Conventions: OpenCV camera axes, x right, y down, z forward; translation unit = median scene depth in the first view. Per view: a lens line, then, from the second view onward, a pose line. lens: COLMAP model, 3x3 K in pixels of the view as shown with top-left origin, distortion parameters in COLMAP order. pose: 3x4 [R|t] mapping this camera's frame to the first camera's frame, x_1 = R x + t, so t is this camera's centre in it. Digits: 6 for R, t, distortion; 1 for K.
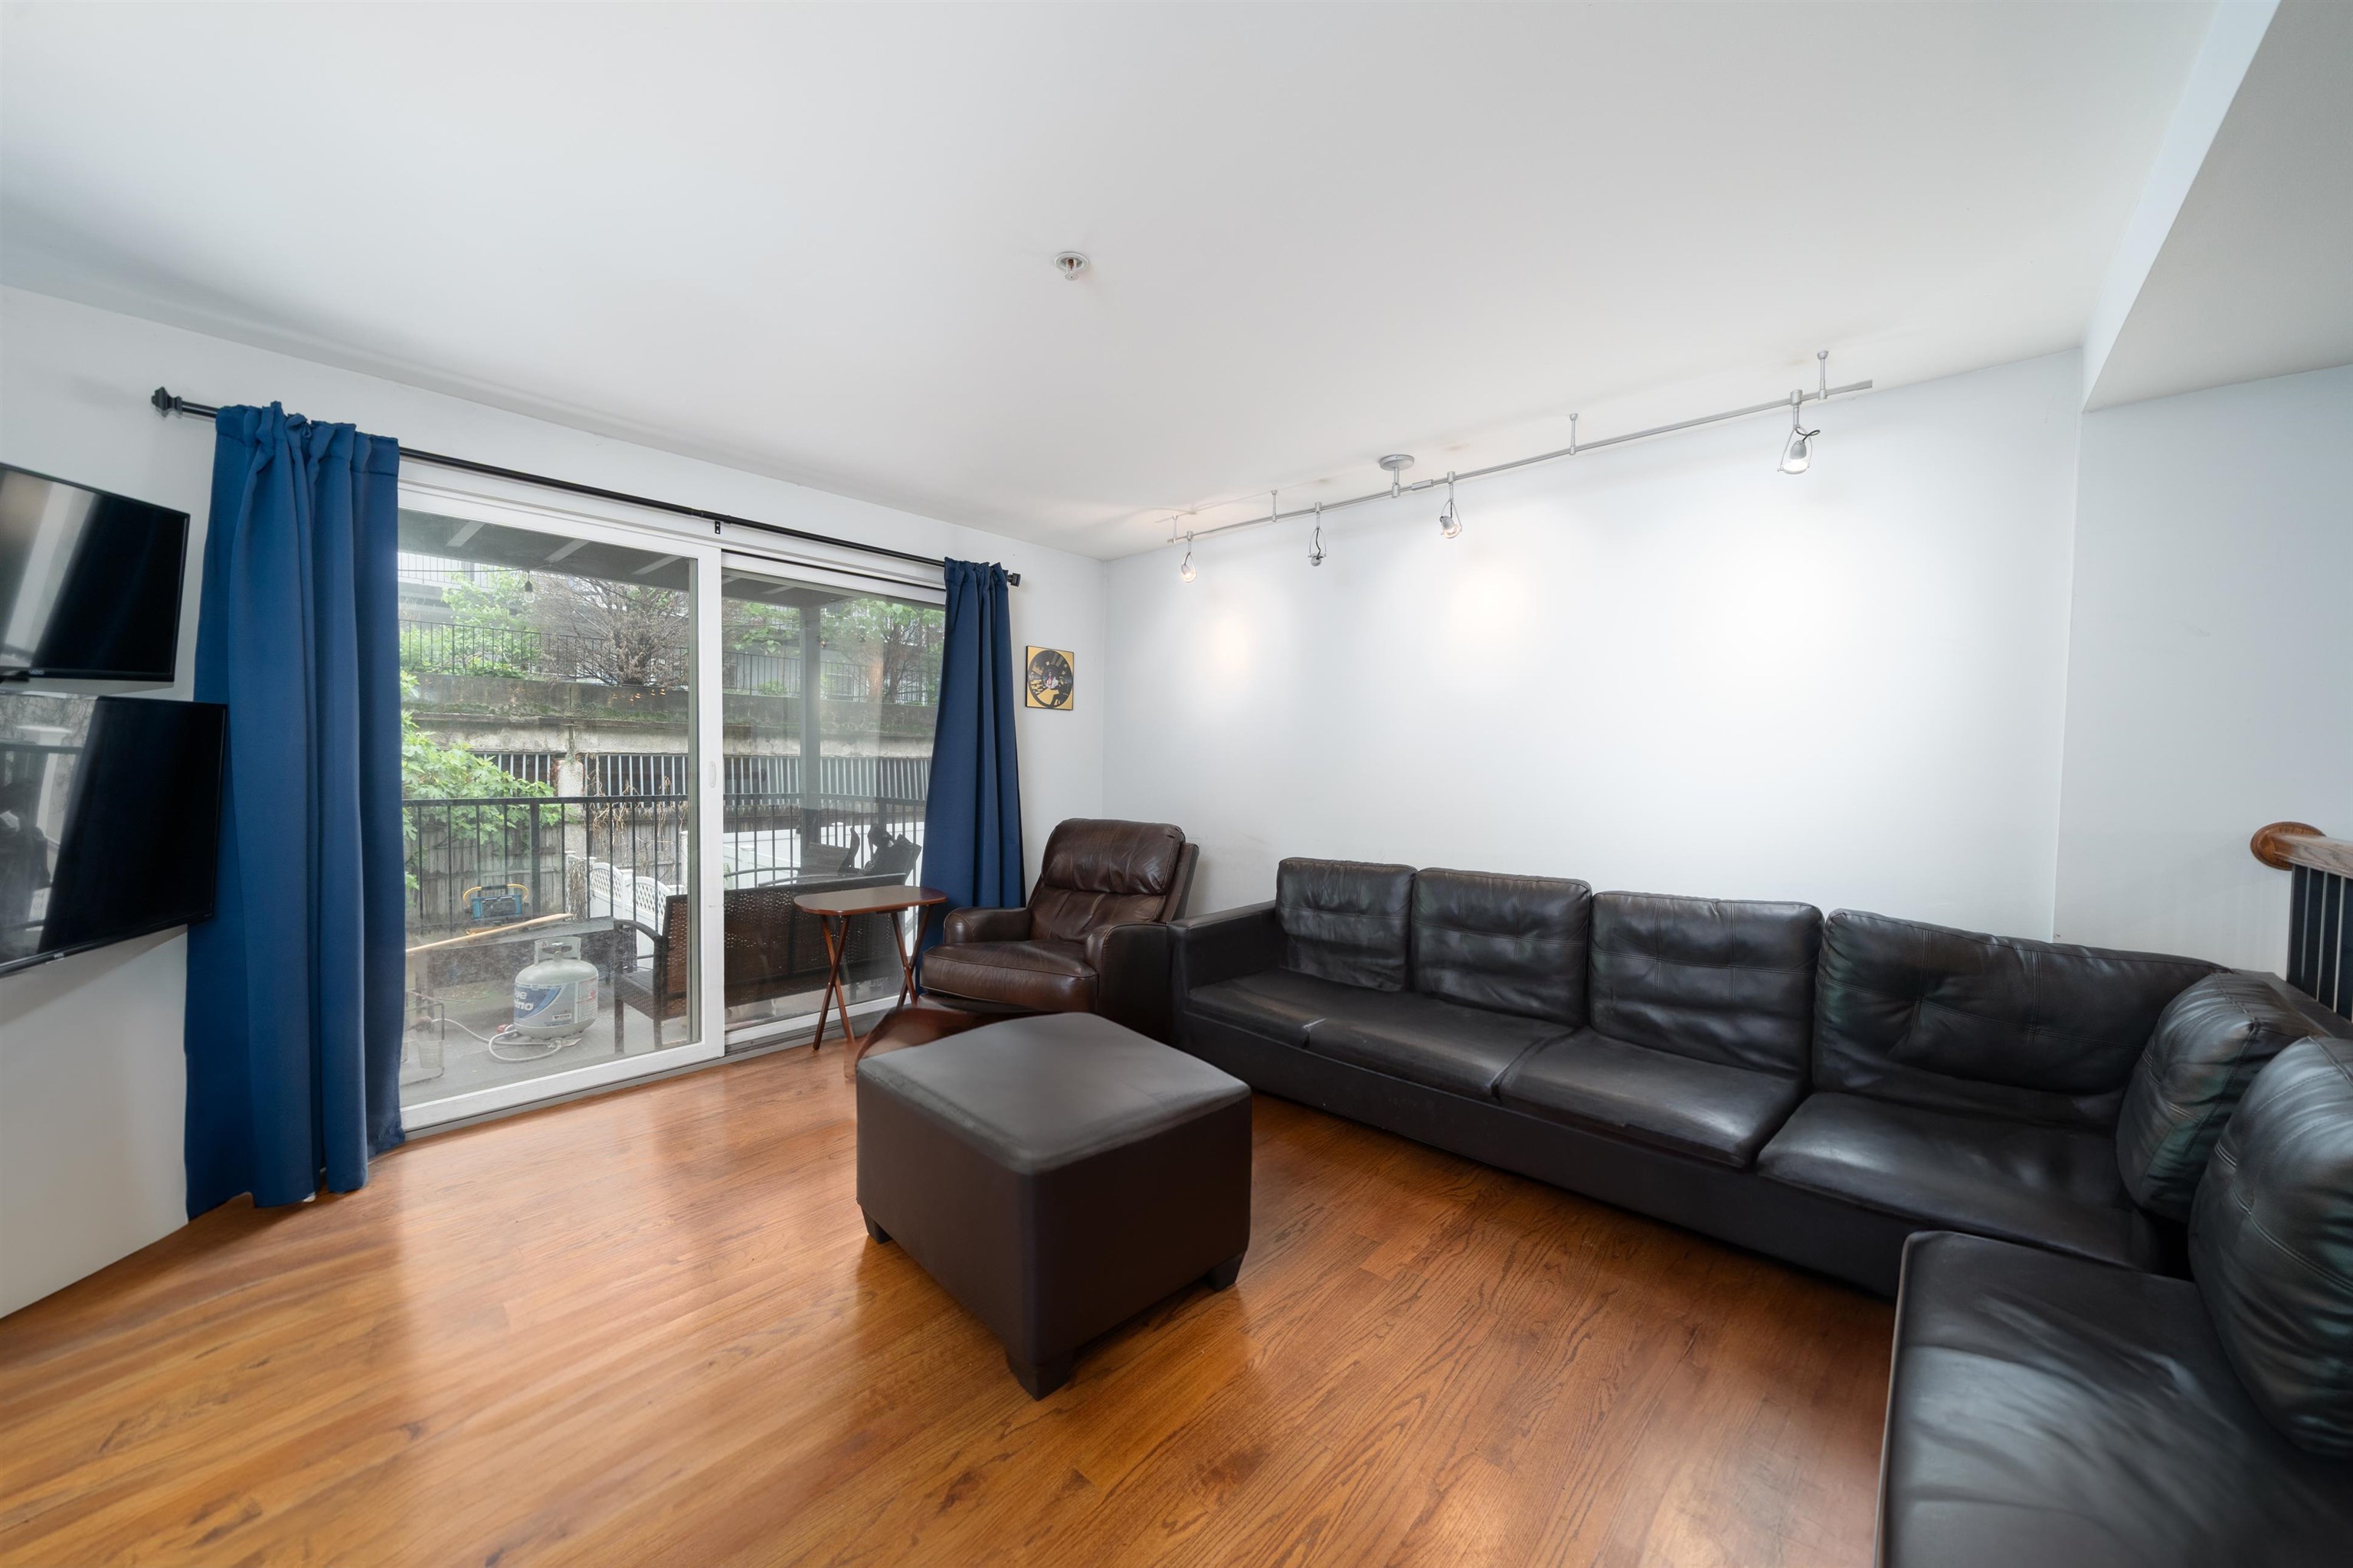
lens RADIAL K [[828.4, 0, 1182.4], [0, 828.4, 791.7], [0, 0, 1]] dist [-0.003133, -0.000162]
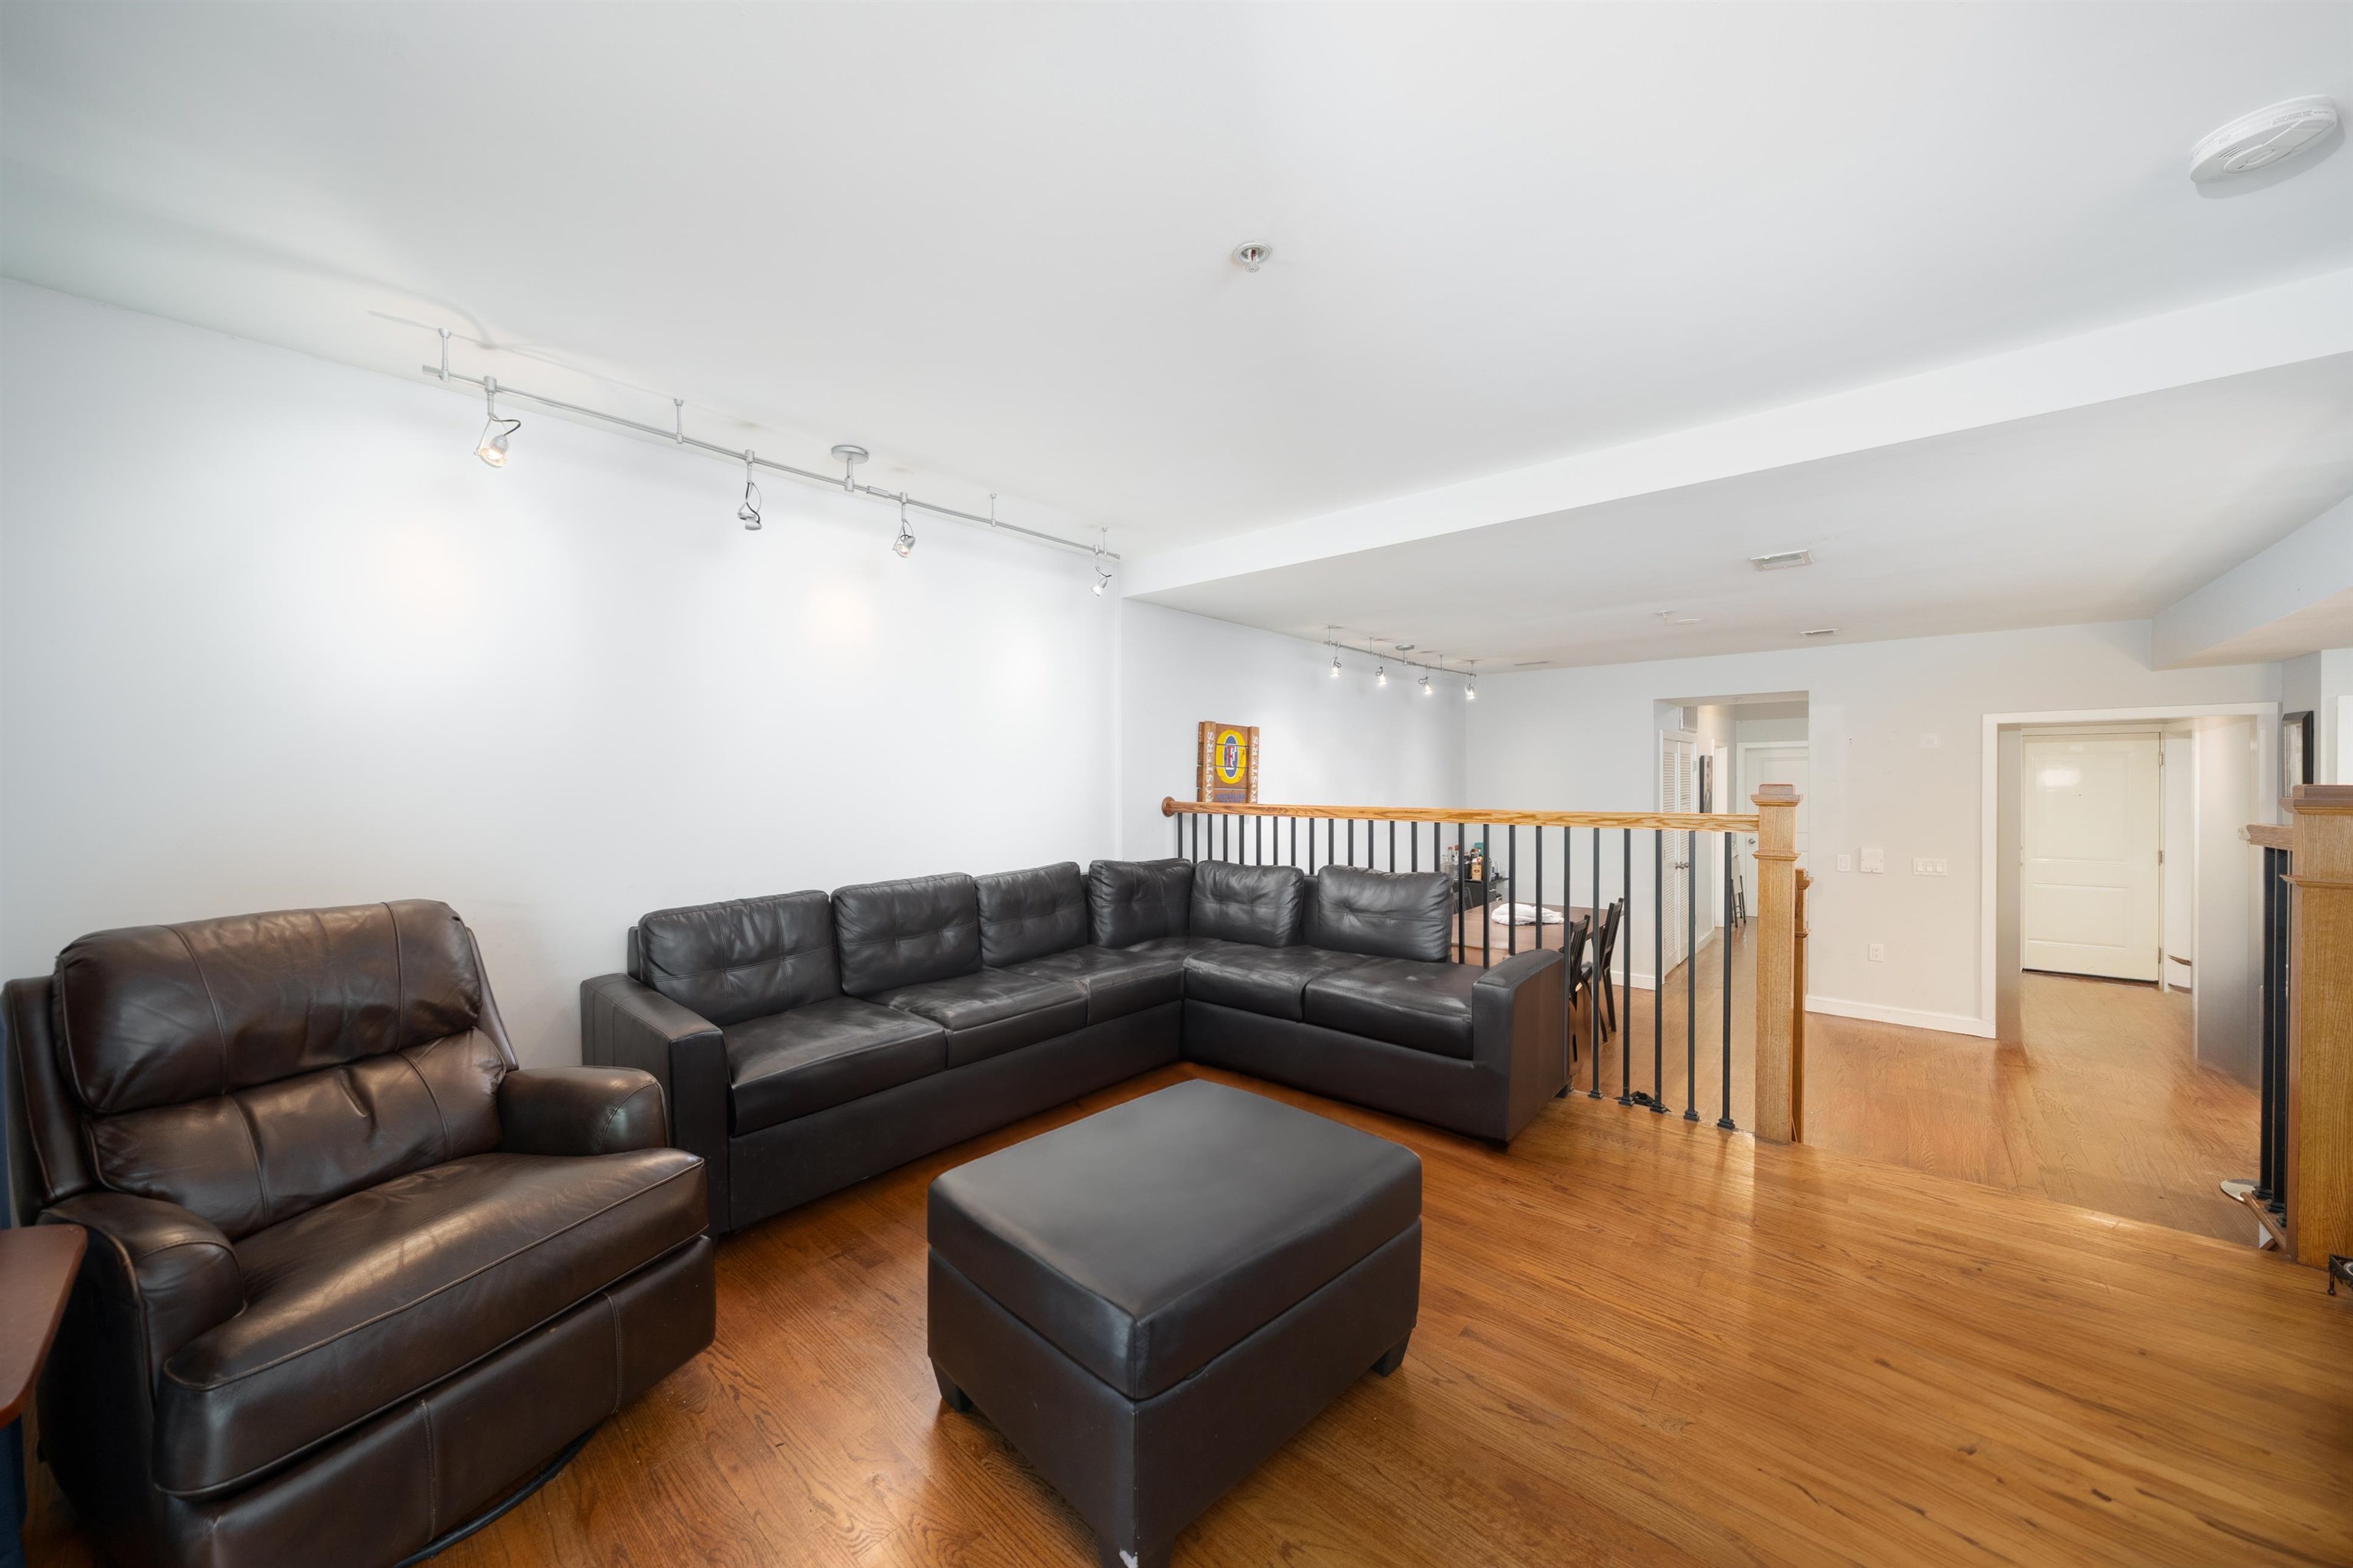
lens RADIAL K [[822.0, 0, 1202.7], [0, 822.0, 776.3], [0, 0, 1]] dist [-0.001645, -0.000110]
pose [[-0.012672, -0.016427, 0.999785, -0.680312], [0.035686, 0.999221, 0.016870, -0.035681], [-0.999283, 0.035893, -0.012076, 0.625249]]
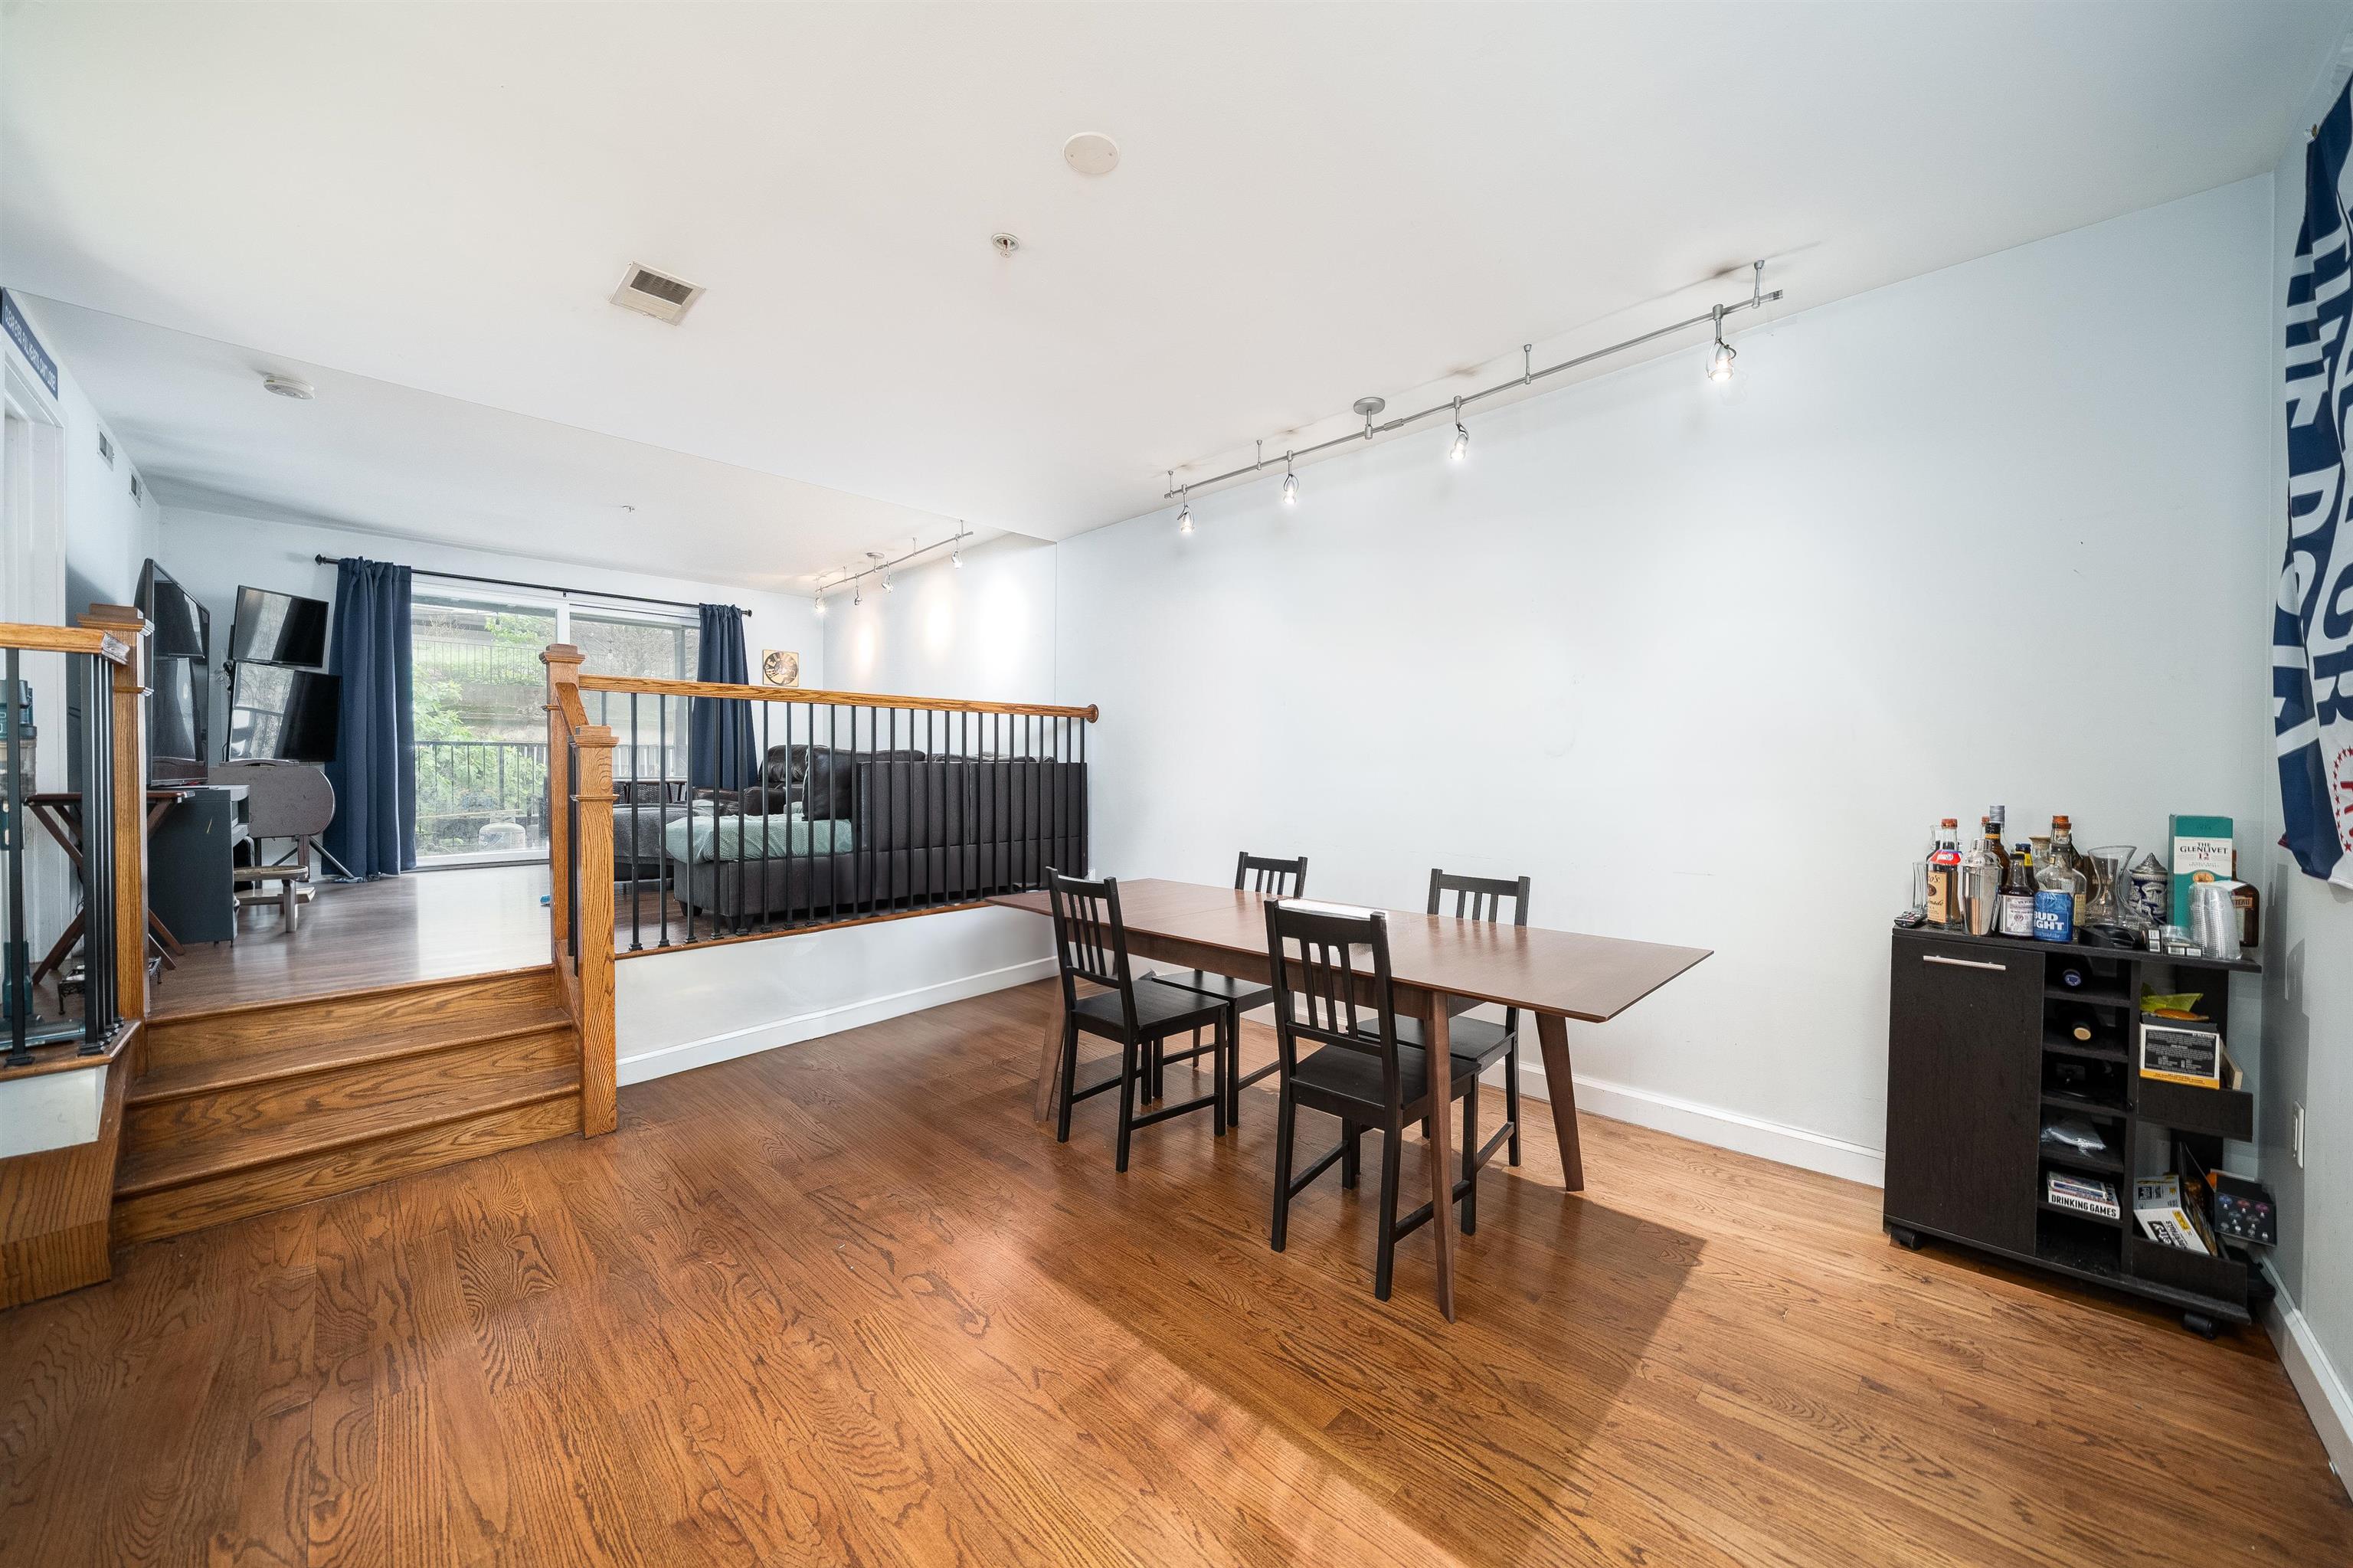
lens RADIAL K [[822.0, 0, 1202.7], [0, 822.0, 776.3], [0, 0, 1]] dist [-0.001645, -0.000110]
pose [[0.999319, -0.019265, -0.031476, 1.031397], [0.018501, 0.999532, -0.024367, 0.206390], [0.031931, 0.023768, 0.999207, -0.944033]]
